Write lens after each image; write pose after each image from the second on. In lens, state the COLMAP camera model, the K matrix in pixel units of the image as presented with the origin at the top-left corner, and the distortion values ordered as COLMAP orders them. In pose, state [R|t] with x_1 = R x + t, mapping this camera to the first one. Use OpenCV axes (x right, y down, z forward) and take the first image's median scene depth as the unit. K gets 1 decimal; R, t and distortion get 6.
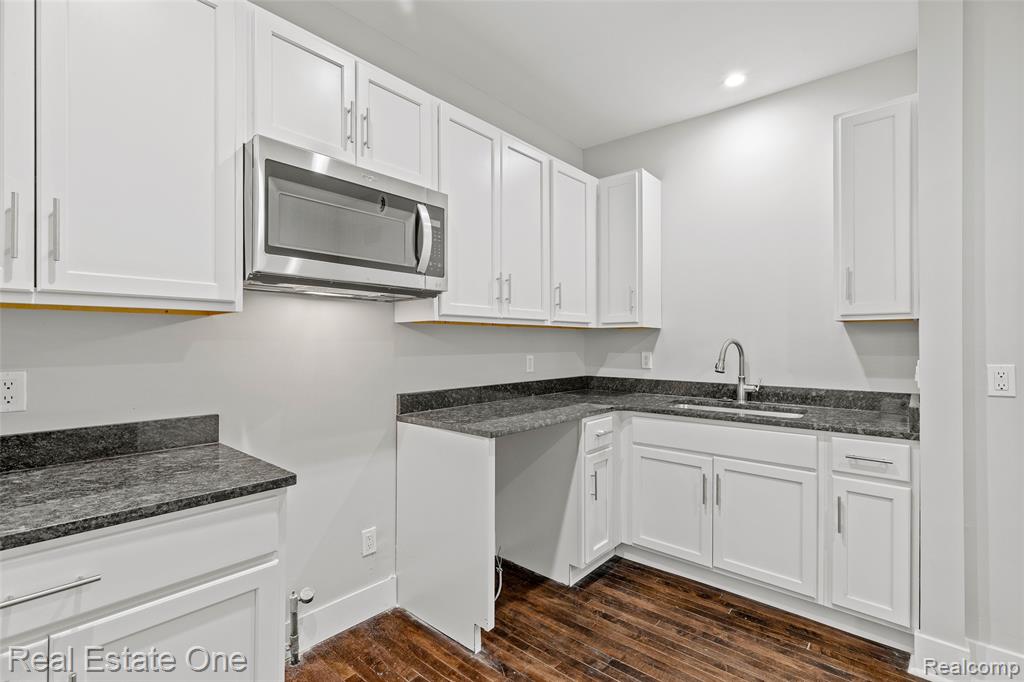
lens RADIAL K [[466.3, 0, 506.3], [0, 466.3, 340.8], [0, 0, 1]] dist [0.005039, -0.001365]
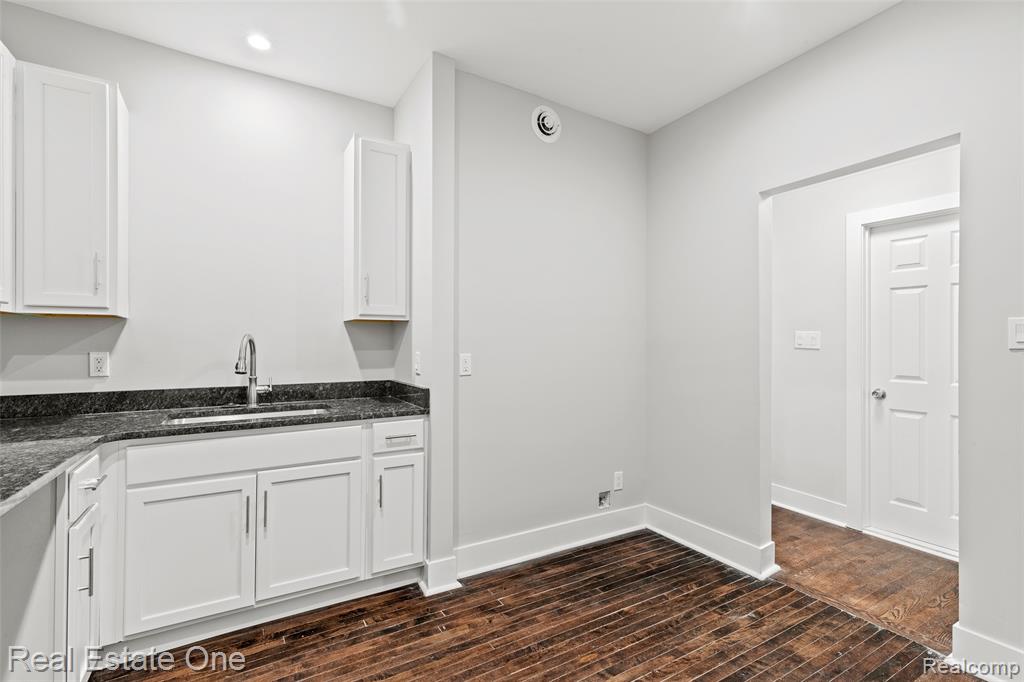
lens RADIAL K [[466.3, 0, 513.4], [0, 466.3, 340.6], [0, 0, 1]] dist [0.005039, -0.001365]
pose [[0.308611, 0.003787, 0.951181, -0.228978], [-0.004290, 0.999987, -0.002590, 0.008695], [-0.951179, -0.003281, 0.308623, 0.304281]]
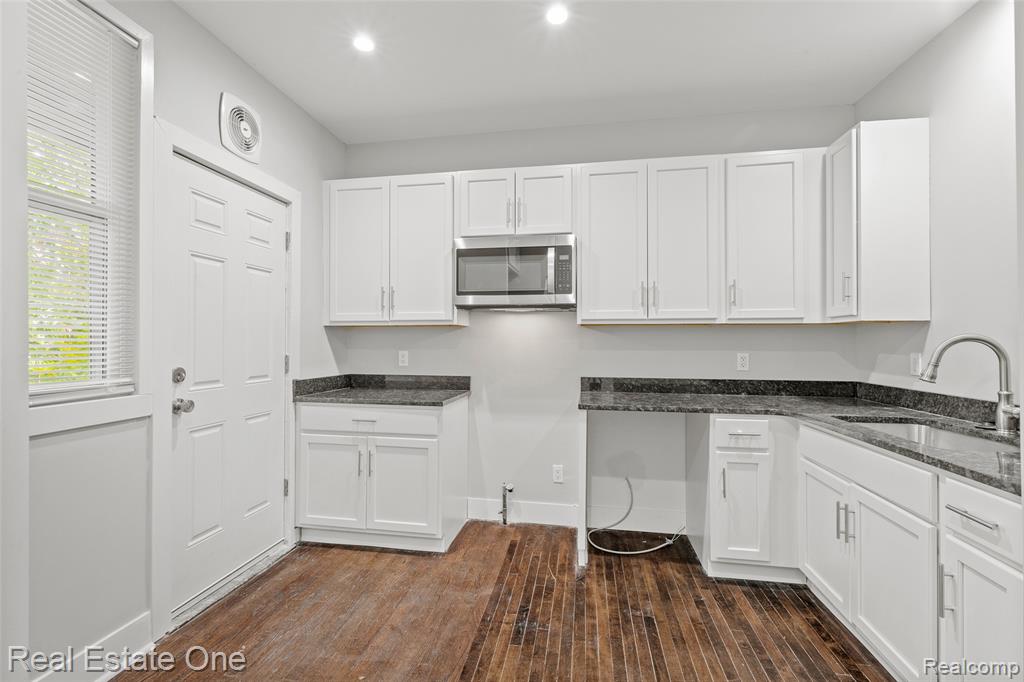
lens RADIAL K [[466.3, 0, 506.2], [0, 466.3, 338.5], [0, 0, 1]] dist [0.005039, -0.001365]
pose [[0.516578, -0.003870, -0.856232, 0.847470], [-0.000753, 0.999987, -0.004975, 0.006566], [0.856240, 0.003215, 0.516568, 0.086773]]
